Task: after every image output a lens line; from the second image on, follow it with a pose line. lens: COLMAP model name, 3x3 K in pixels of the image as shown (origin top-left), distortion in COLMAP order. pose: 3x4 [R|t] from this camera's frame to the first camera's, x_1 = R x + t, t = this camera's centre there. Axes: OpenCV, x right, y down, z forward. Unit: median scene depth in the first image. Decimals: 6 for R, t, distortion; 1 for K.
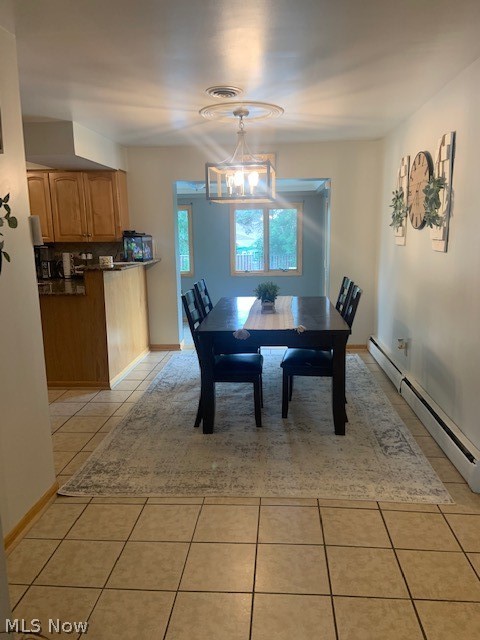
lens RADIAL K [[482.2, 0, 244.5], [0, 482.2, 316.3], [0, 0, 1]] dist [0.108311, -0.137670]
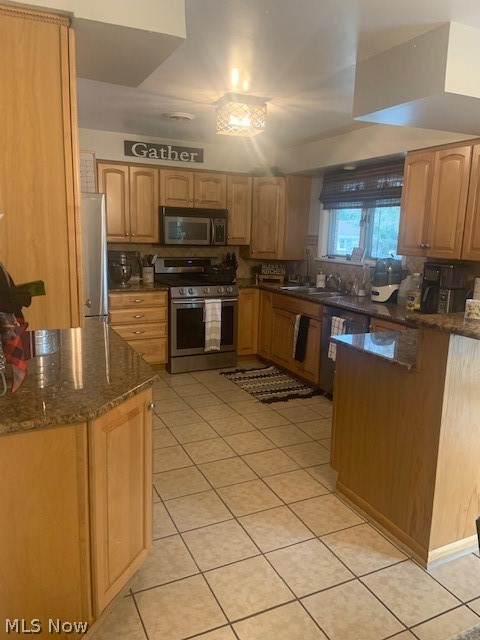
lens RADIAL K [[482.2, 0, 244.5], [0, 482.2, 316.3], [0, 0, 1]] dist [0.108311, -0.137670]
pose [[0.505824, 0.186674, -0.842197, 0.004924], [-0.182947, 0.977311, 0.106744, -0.099487], [0.843014, 0.100083, 0.528499, 0.462740]]
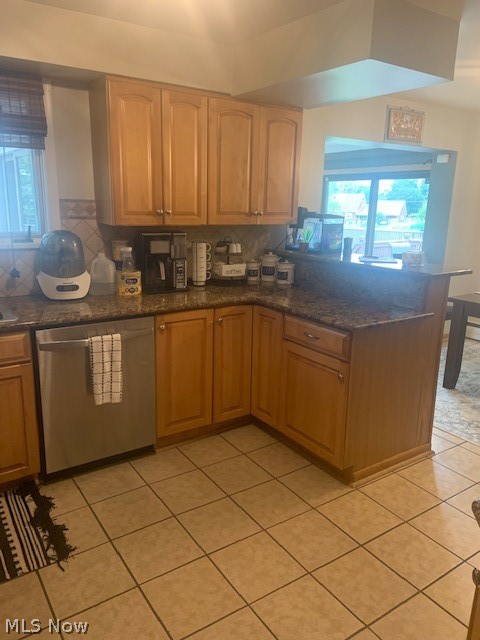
lens RADIAL K [[482.2, 0, 244.5], [0, 482.2, 316.3], [0, 0, 1]] dist [0.108311, -0.137670]
pose [[0.770699, -0.108663, 0.627866, -0.732372], [0.065530, 0.993644, 0.091530, -0.096074], [-0.633821, -0.029398, 0.772921, 0.541167]]
